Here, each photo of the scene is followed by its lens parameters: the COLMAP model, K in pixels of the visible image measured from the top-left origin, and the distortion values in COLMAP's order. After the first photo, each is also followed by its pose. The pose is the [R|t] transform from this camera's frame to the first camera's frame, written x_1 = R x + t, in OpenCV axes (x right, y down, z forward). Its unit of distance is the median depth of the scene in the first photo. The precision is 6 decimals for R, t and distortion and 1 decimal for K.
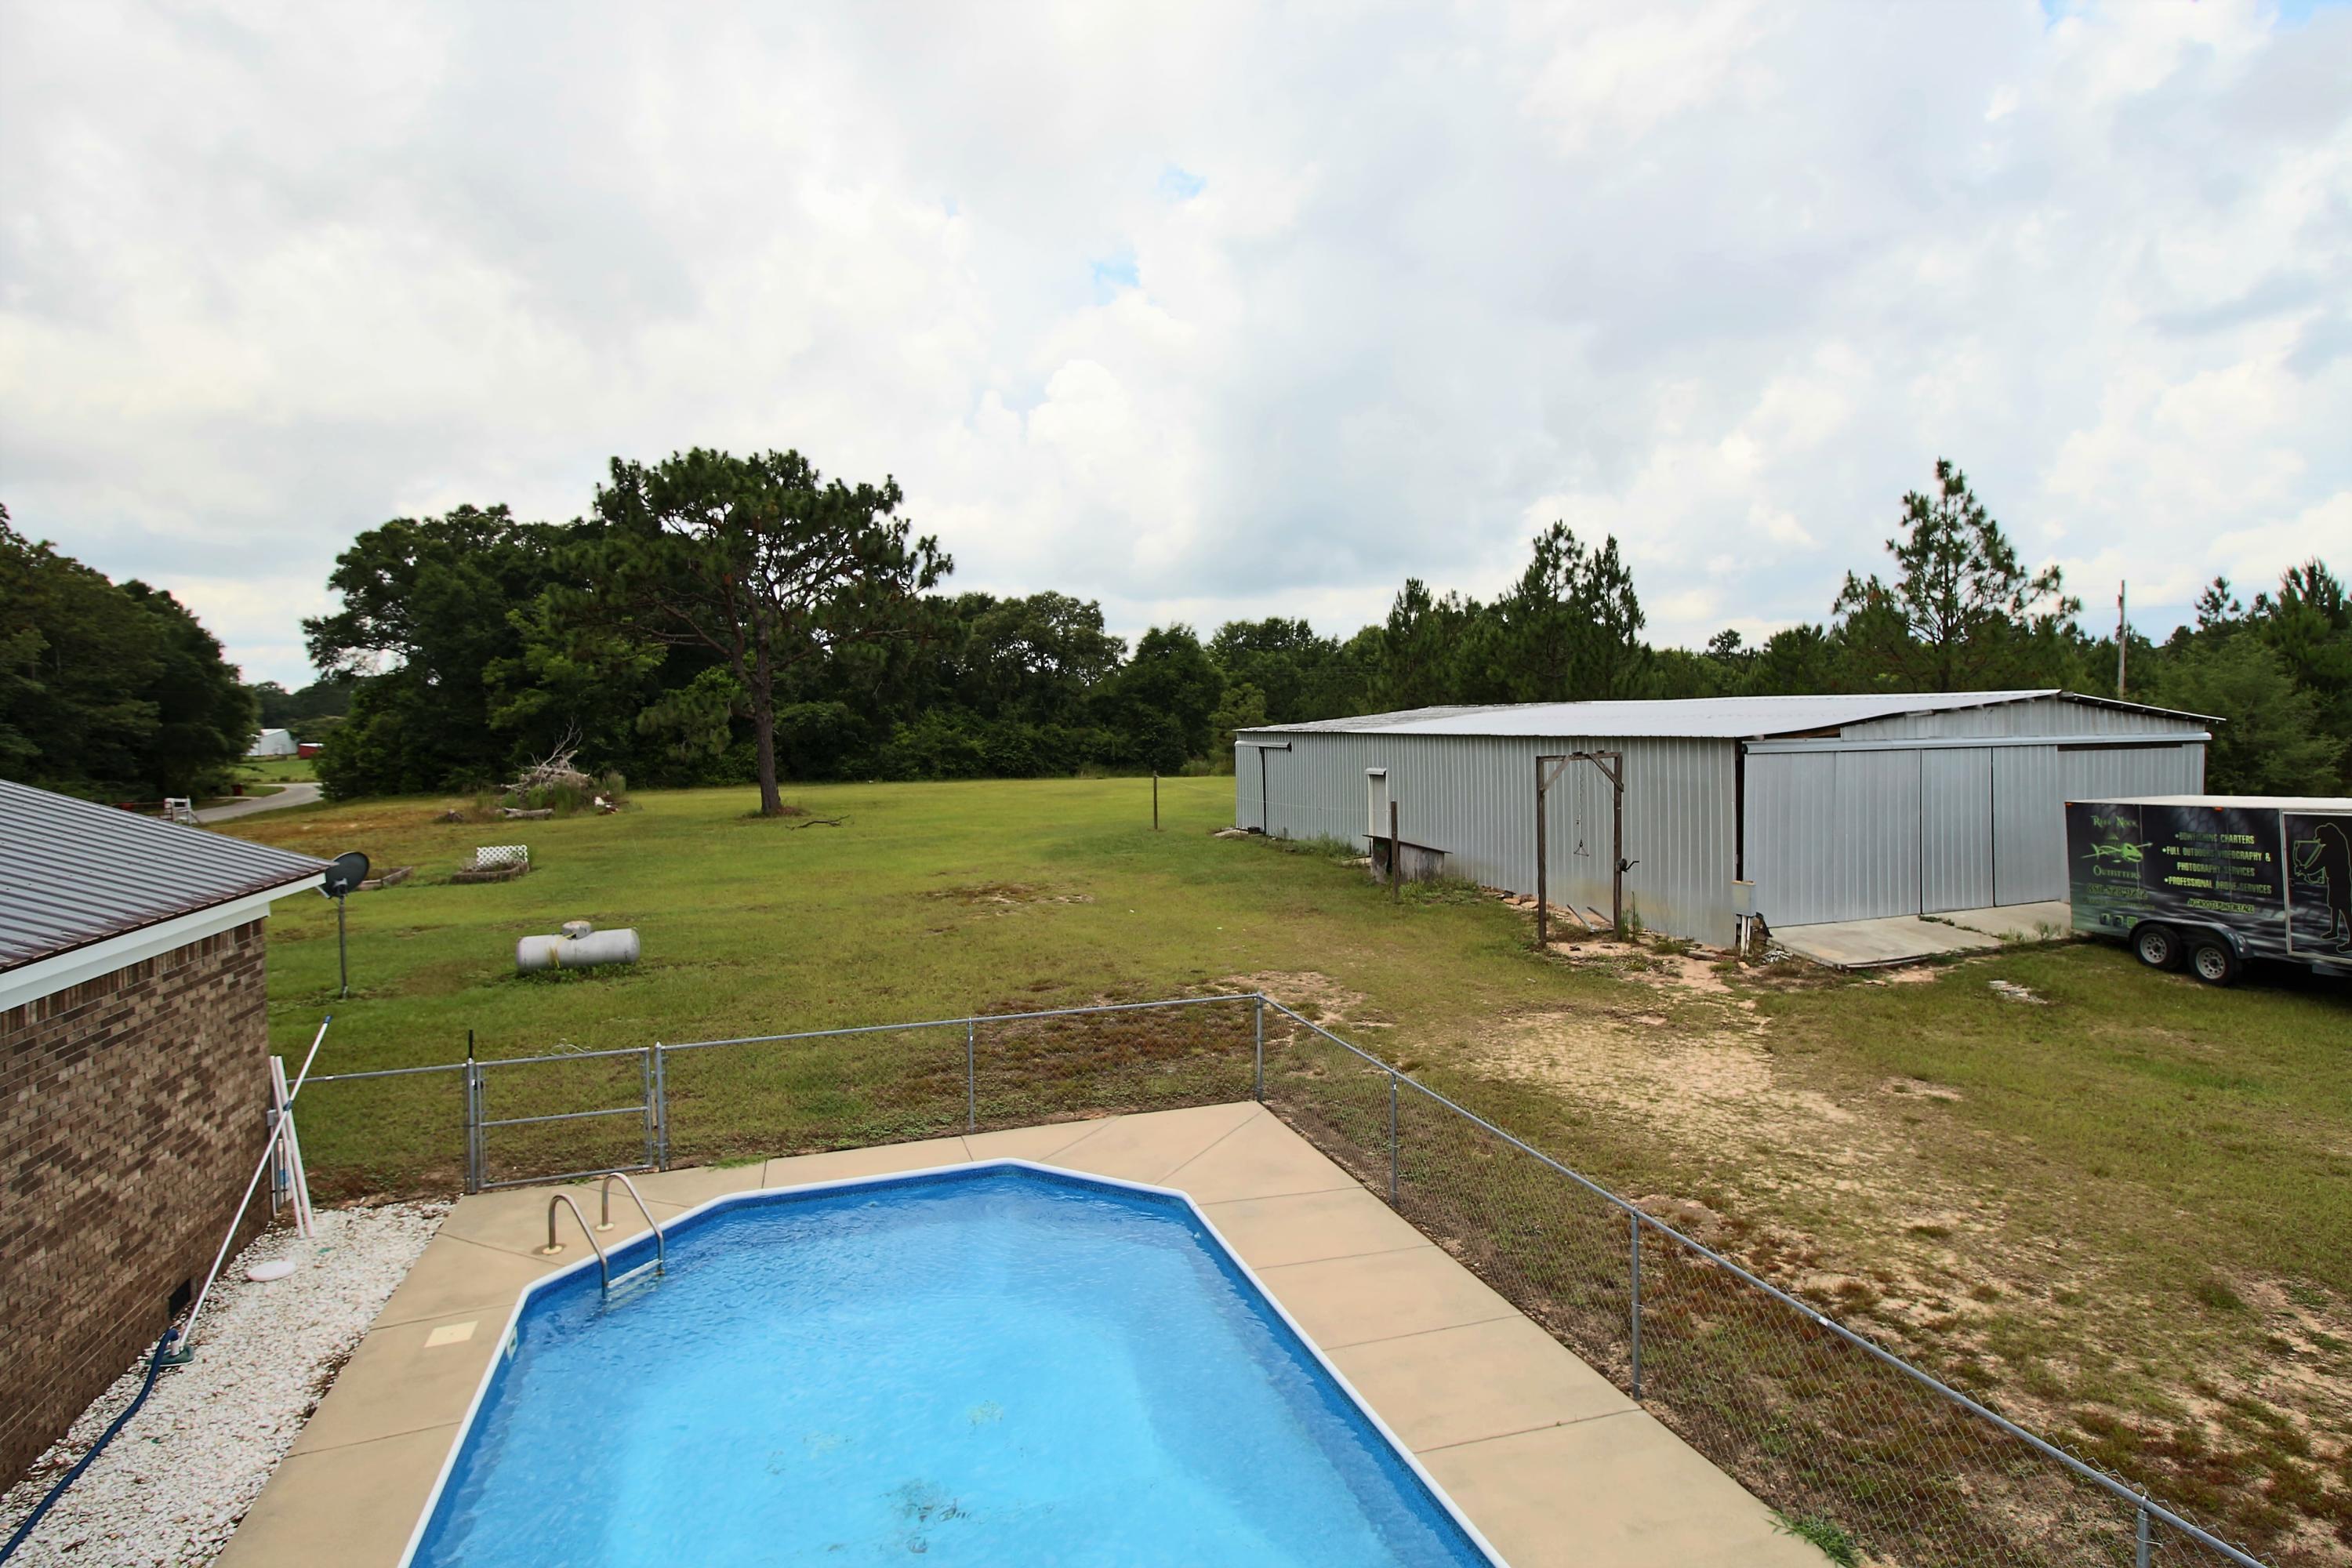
lens RADIAL K [[1219.4, 0, 1194.2], [0, 1219.4, 732.0], [0, 0, 1]] dist [-0.000005, -0.013357]
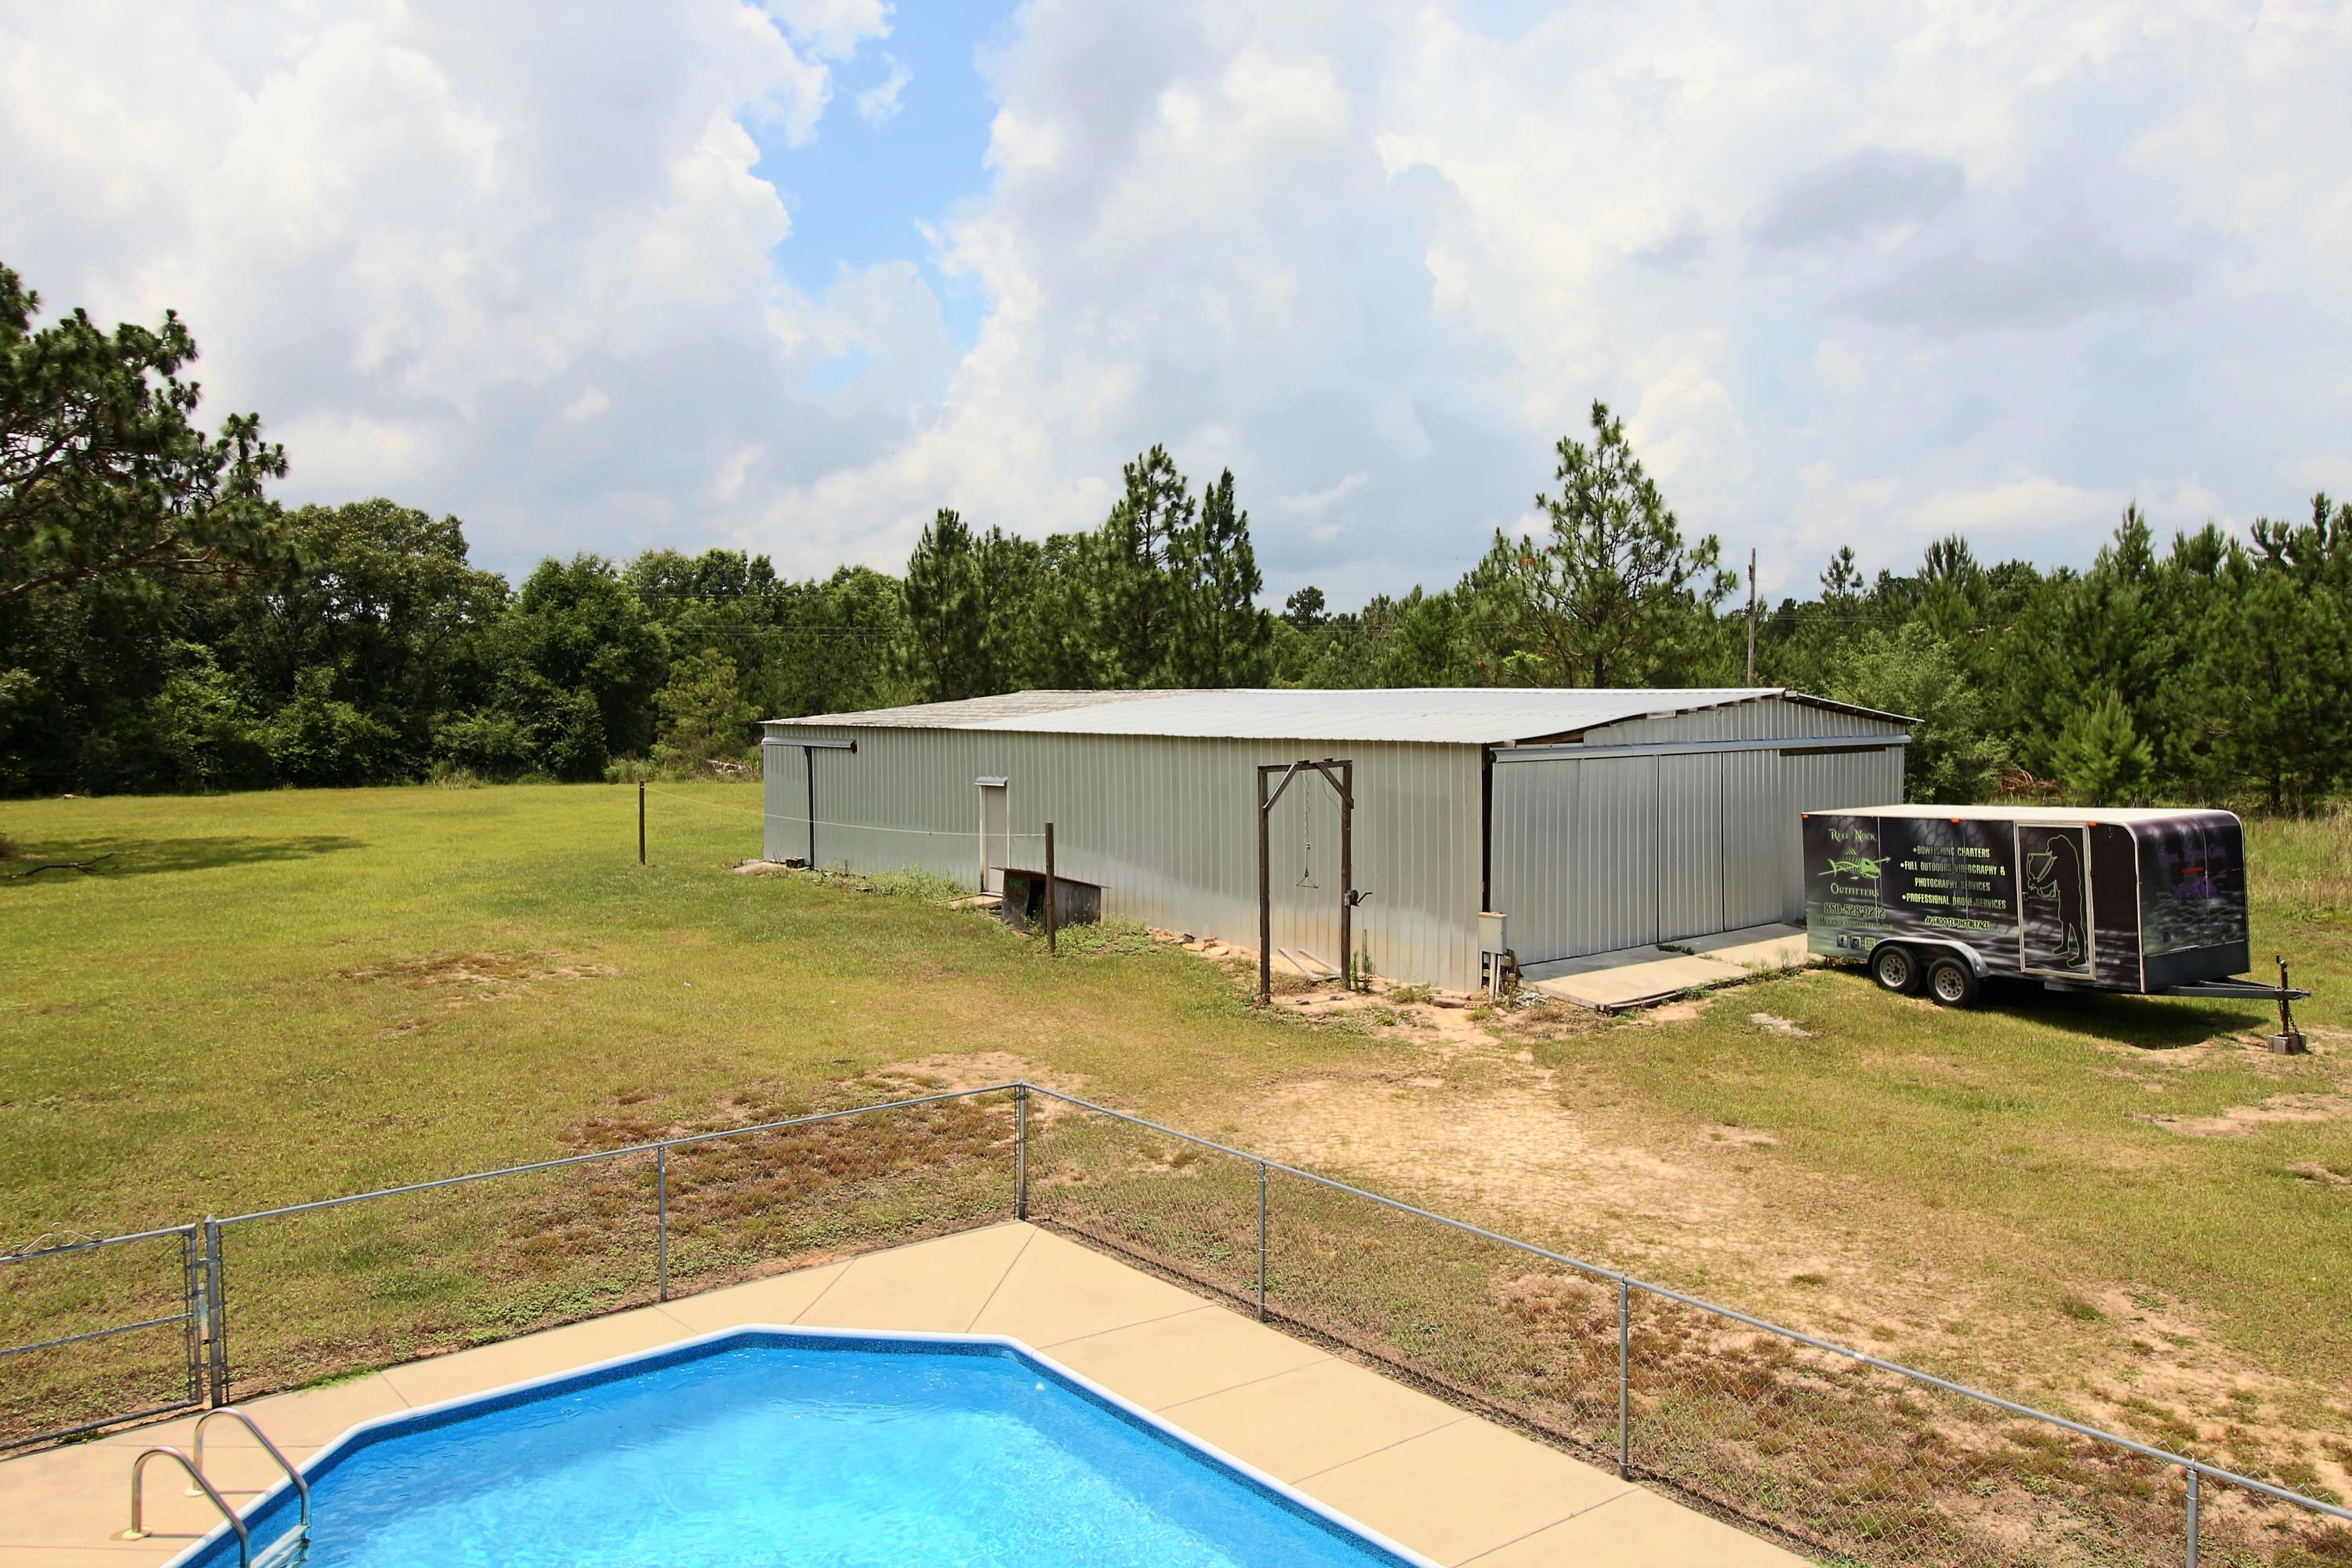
lens RADIAL K [[1709.9, 0, 1195.3], [0, 1709.9, 727.1], [0, 0, 1]] dist [0.012690, -0.013492]
pose [[0.936709, 0.002725, 0.350099, -0.177278], [-0.005393, 0.999963, 0.006645, -0.015124], [-0.350068, -0.008112, 0.936689, -0.047038]]
